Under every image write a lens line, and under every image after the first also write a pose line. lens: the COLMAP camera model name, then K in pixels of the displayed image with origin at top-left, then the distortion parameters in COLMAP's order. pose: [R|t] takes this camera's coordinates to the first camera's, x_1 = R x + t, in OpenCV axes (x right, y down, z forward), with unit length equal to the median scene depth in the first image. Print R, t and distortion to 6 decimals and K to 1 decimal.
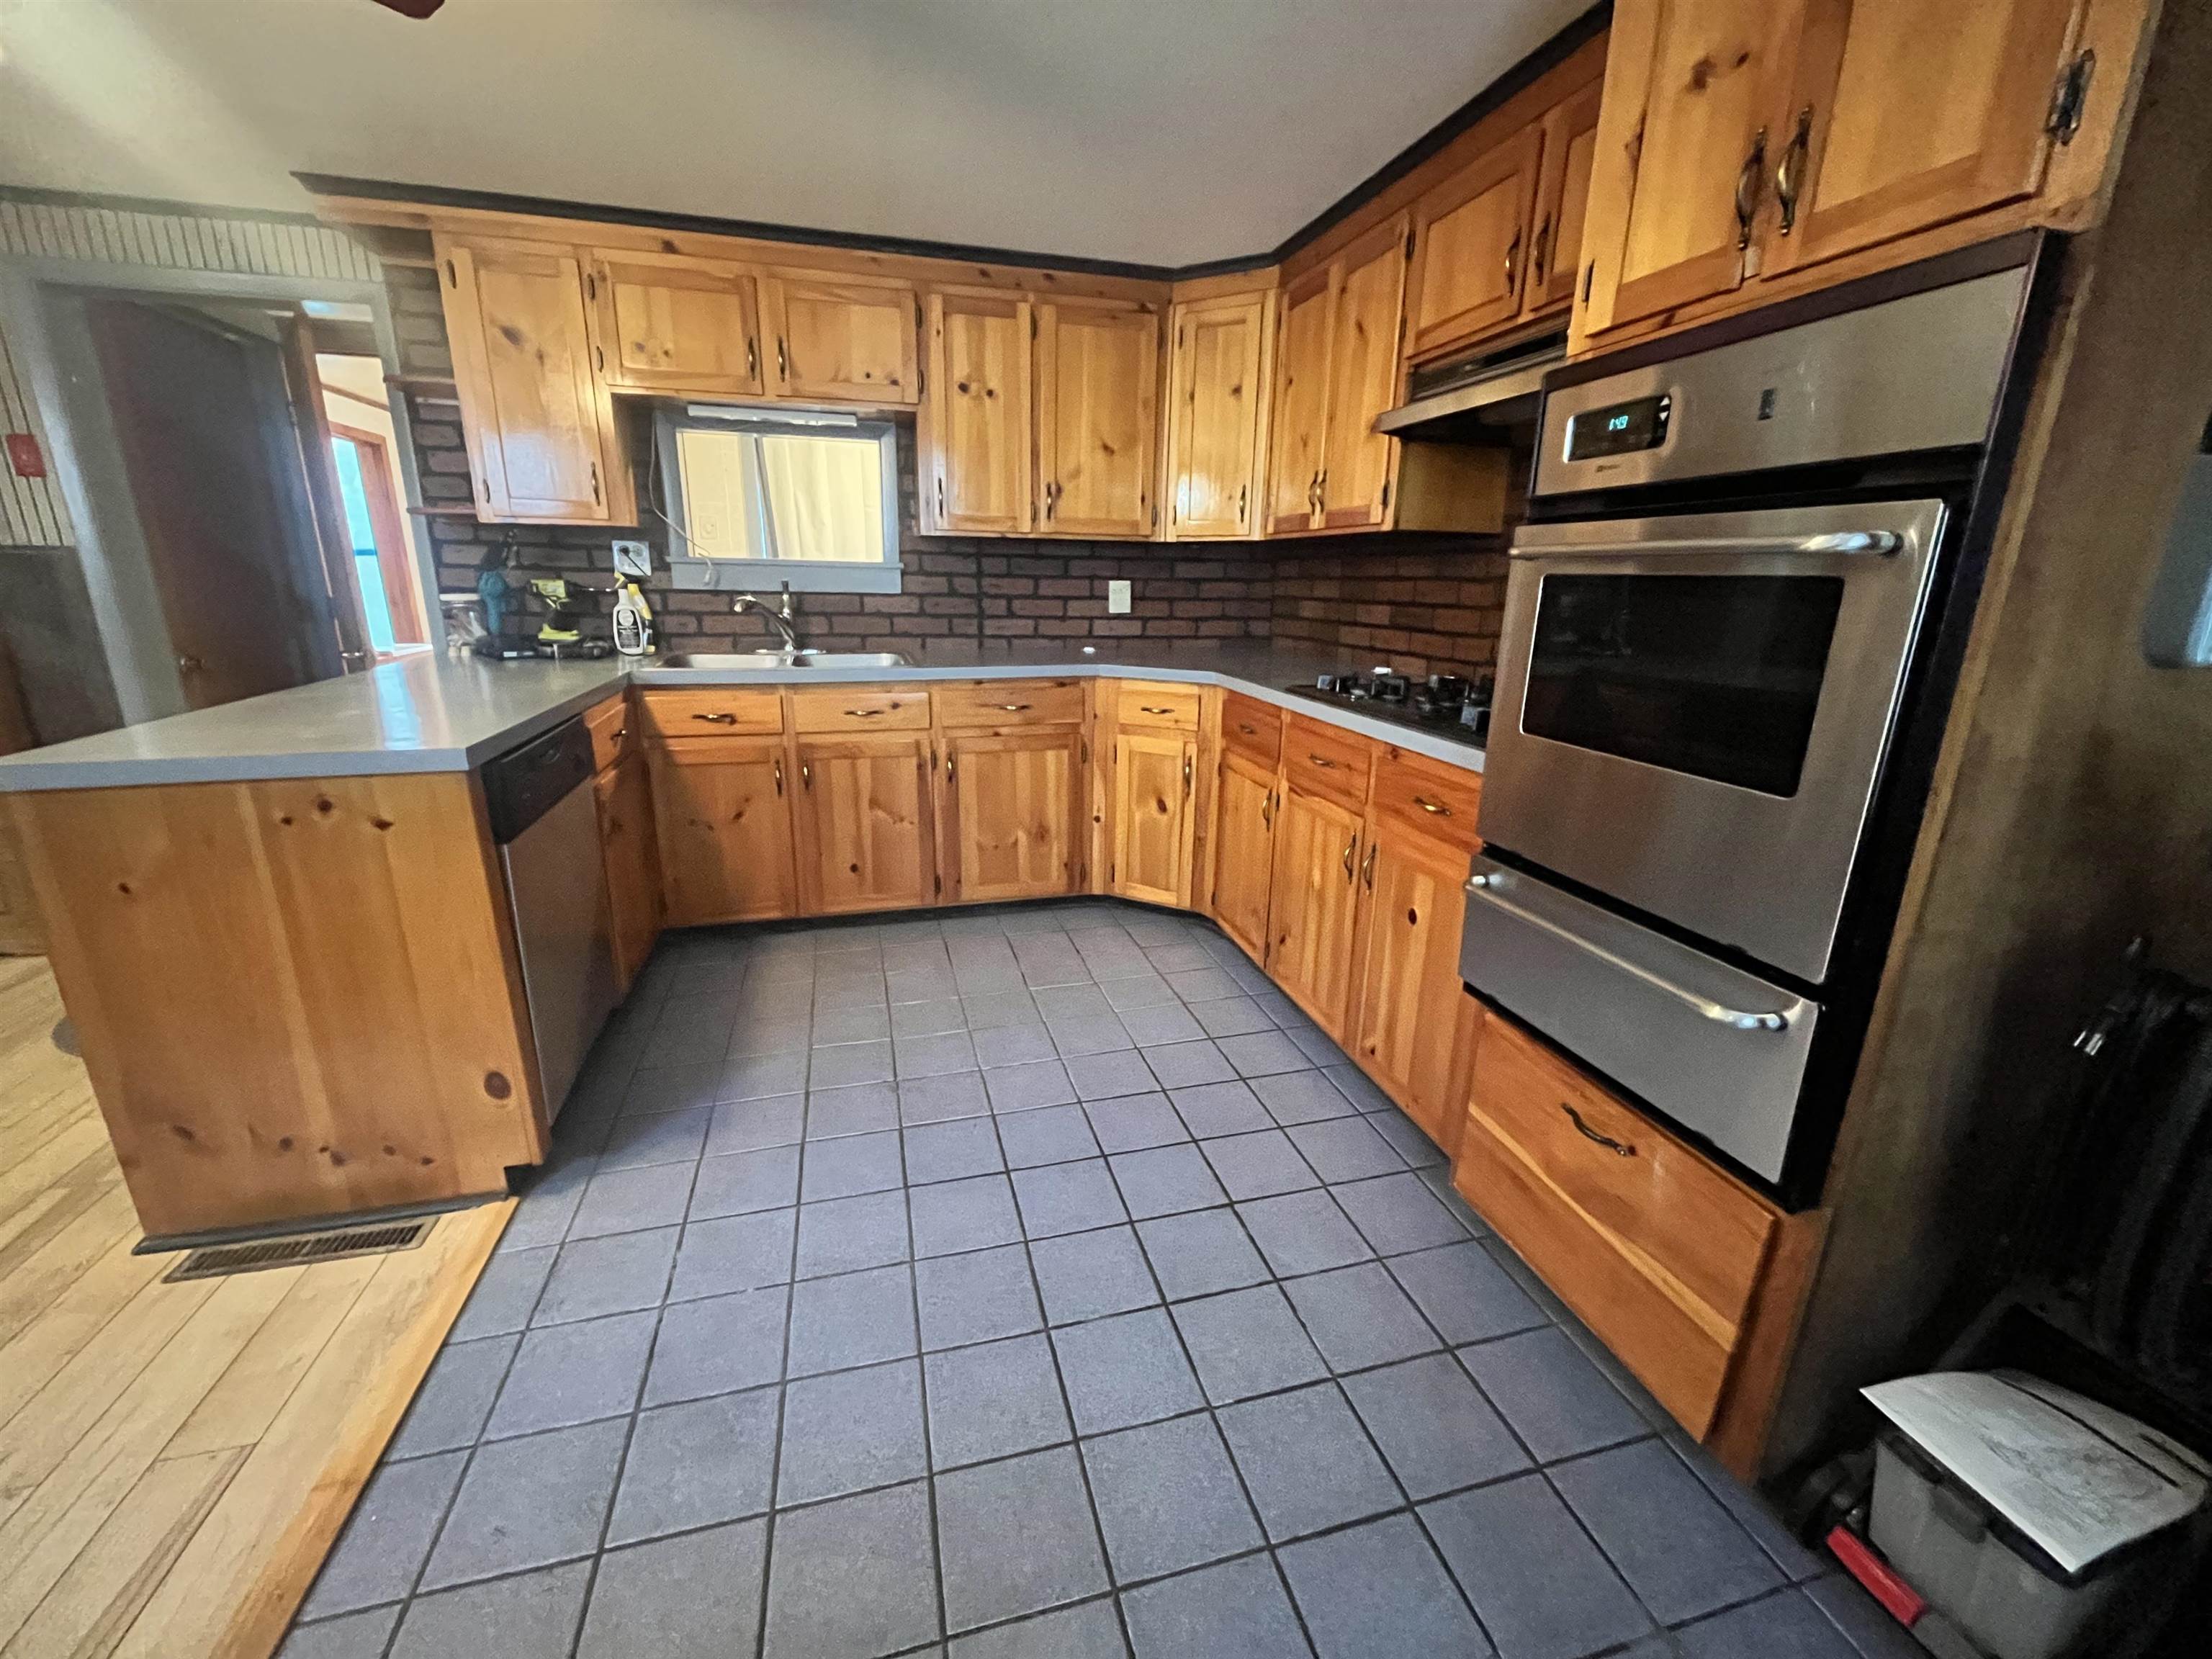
lens RADIAL K [[896.4, 0, 1103.0], [0, 896.4, 828.1], [0, 0, 1]] dist [-0.000530, -0.000903]
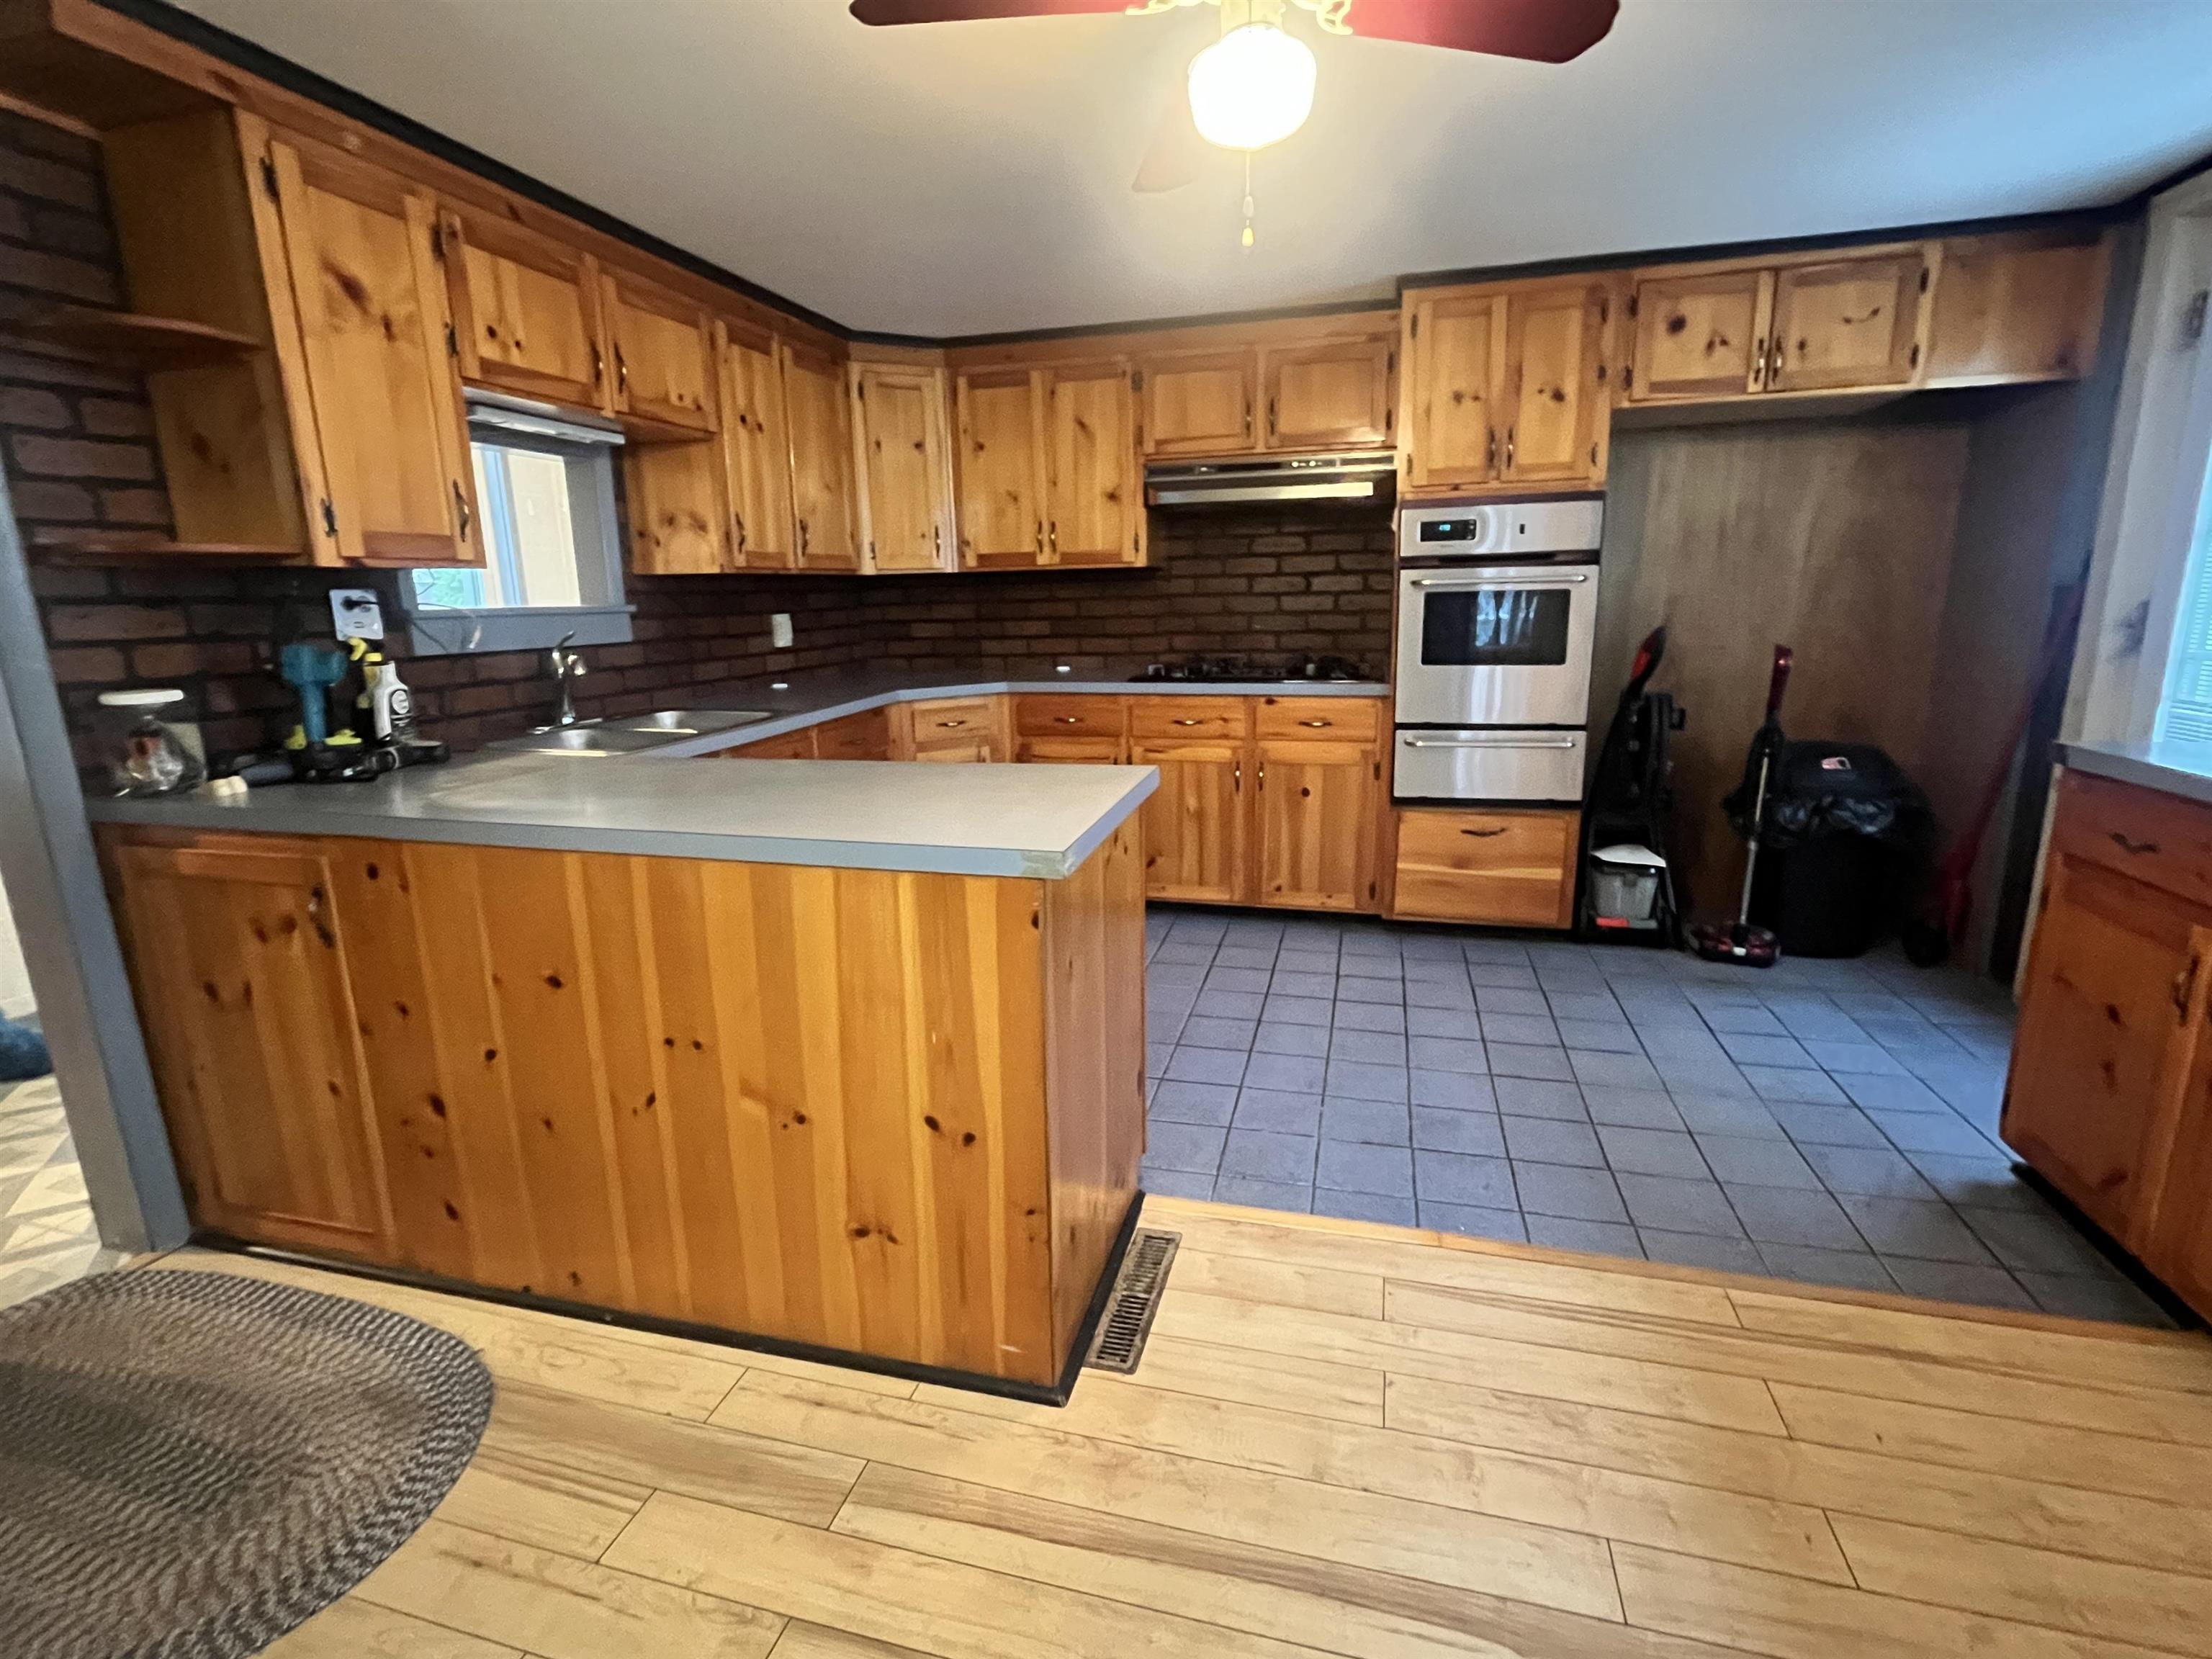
lens RADIAL K [[1038.7, 0, 1100.3], [0, 1038.7, 827.8], [0, 0, 1]] dist [-0.002474, 0.000061]
pose [[0.499569, -0.222543, 0.837201, -1.043901], [0.266304, 0.959093, 0.096037, -0.089415], [-0.824326, 0.174972, 0.538398, 0.189231]]
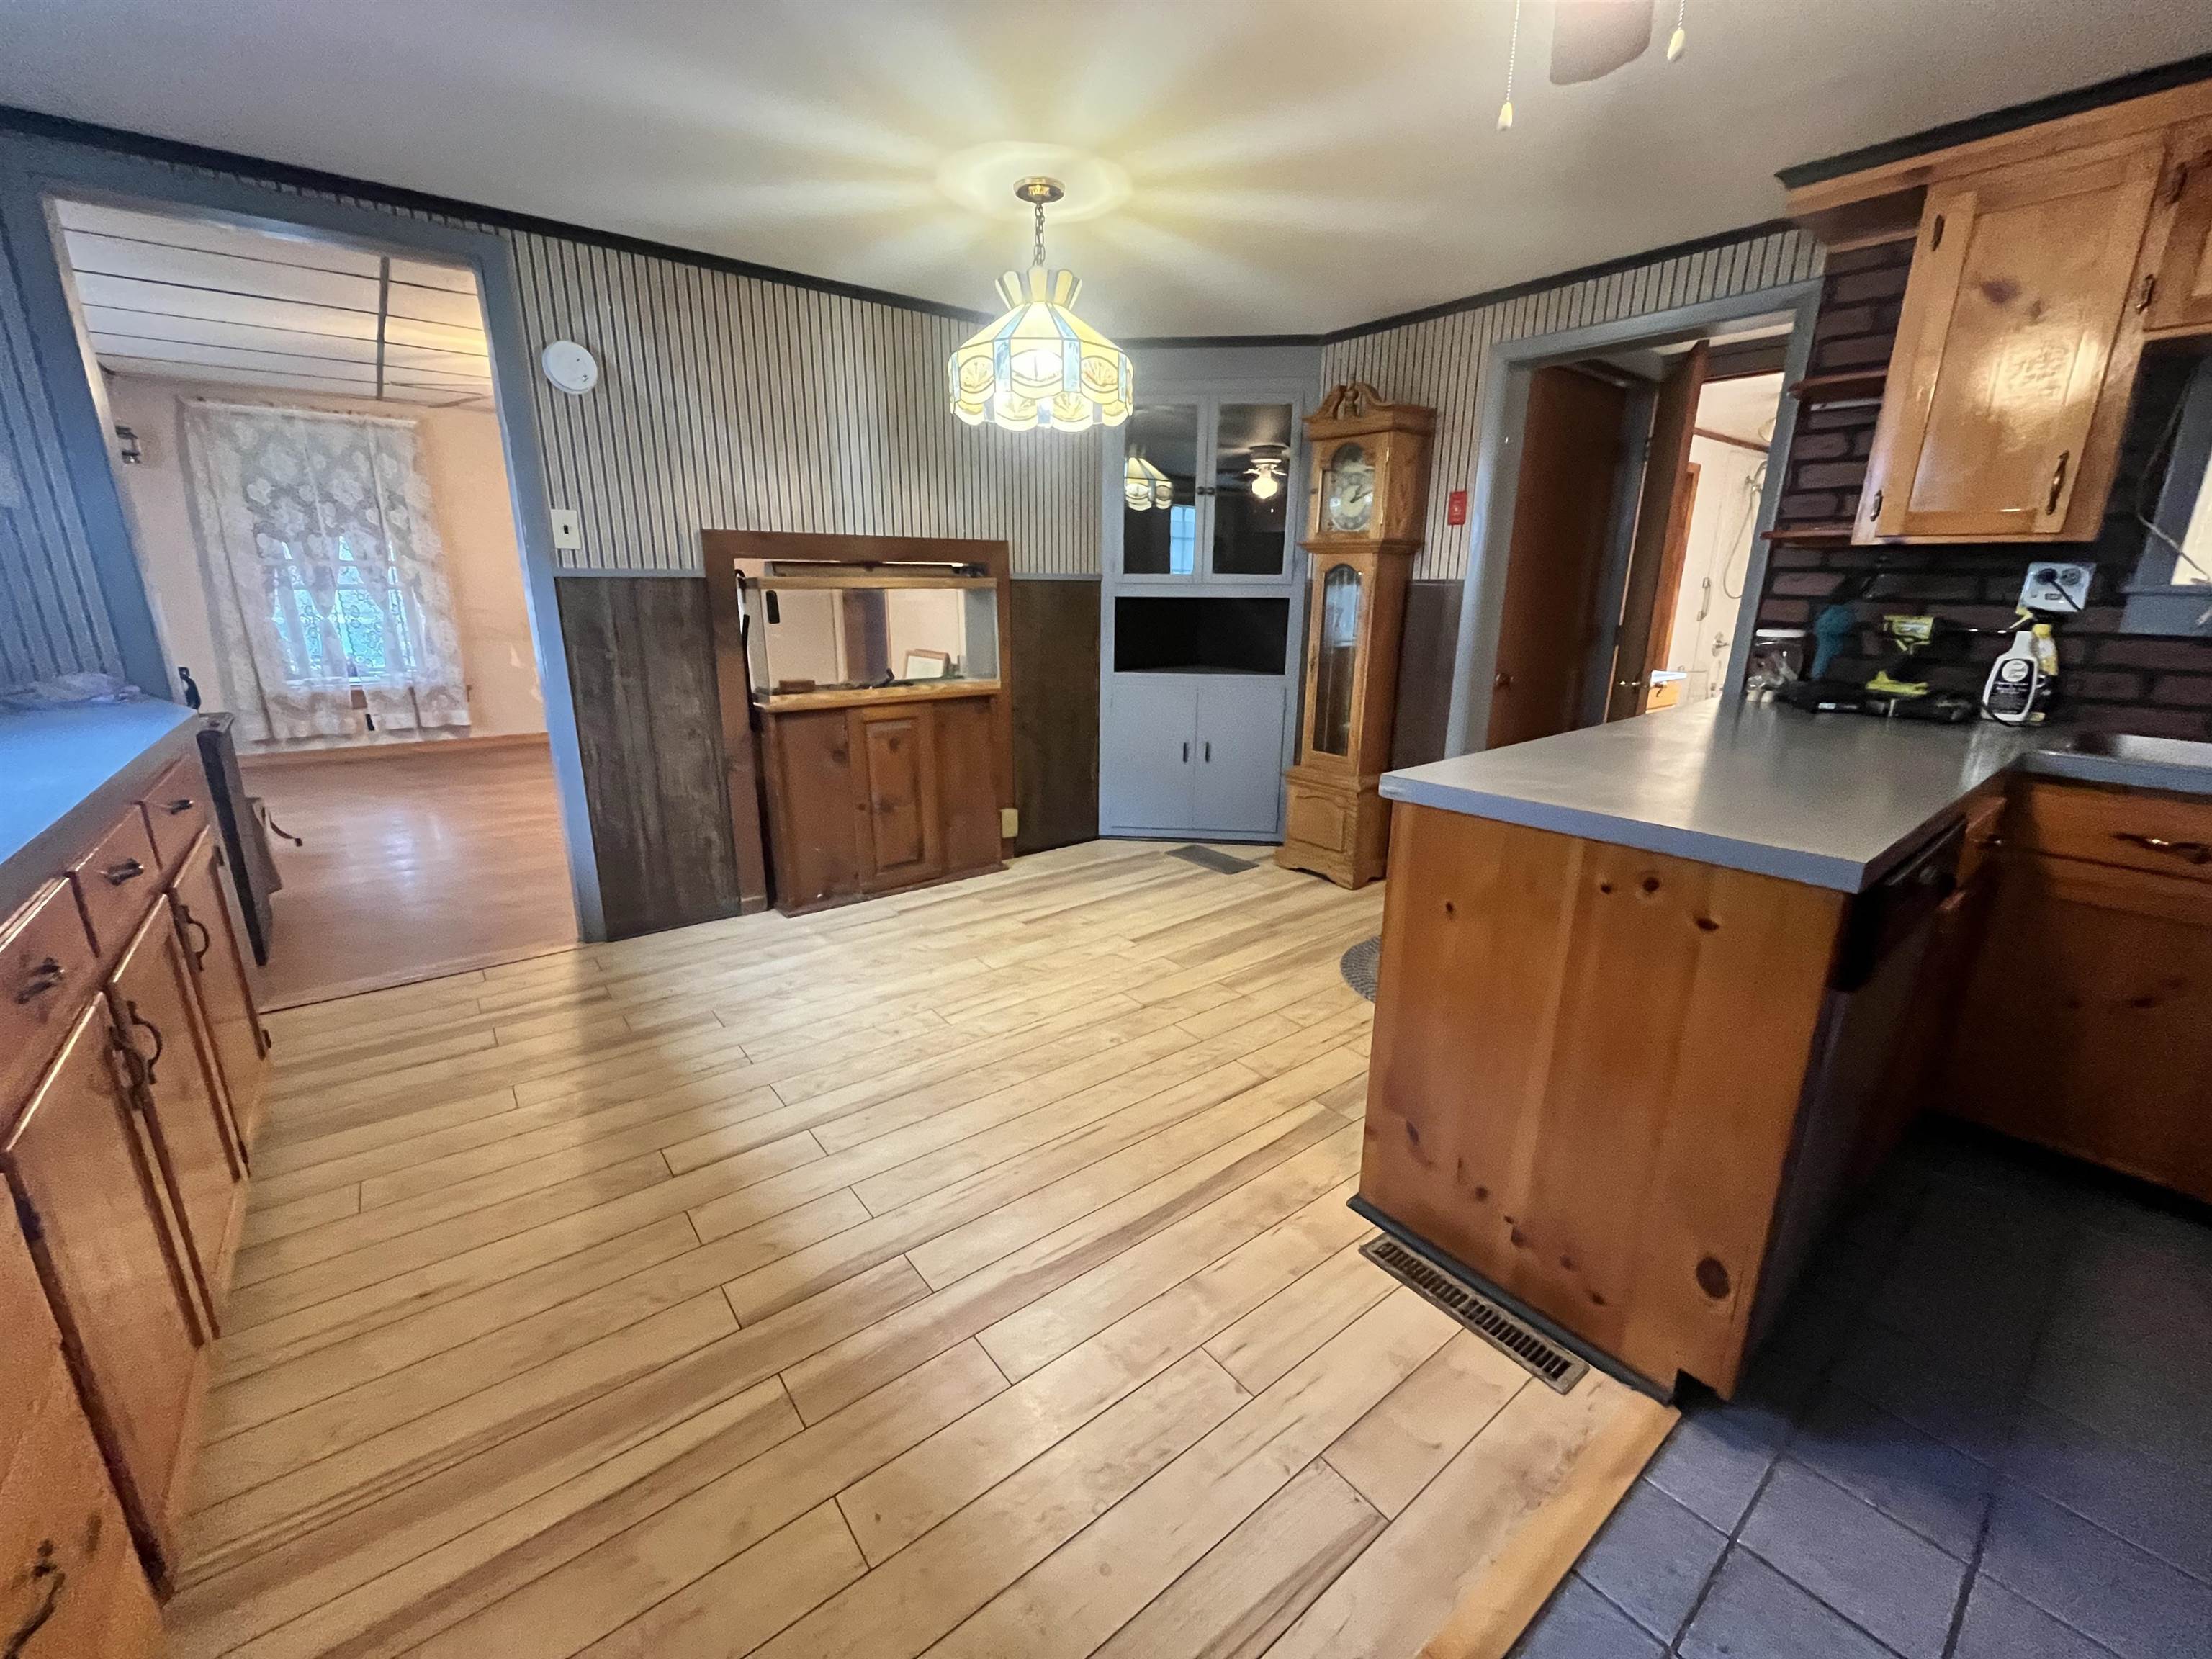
lens RADIAL K [[896.4, 0, 1103.0], [0, 896.4, 828.1], [0, 0, 1]] dist [-0.000530, -0.000903]
pose [[0.398484, 0.232290, -0.887272, -0.181939], [-0.253959, 0.957517, 0.136624, -0.032984], [0.881315, 0.170889, 0.440547, 0.084644]]
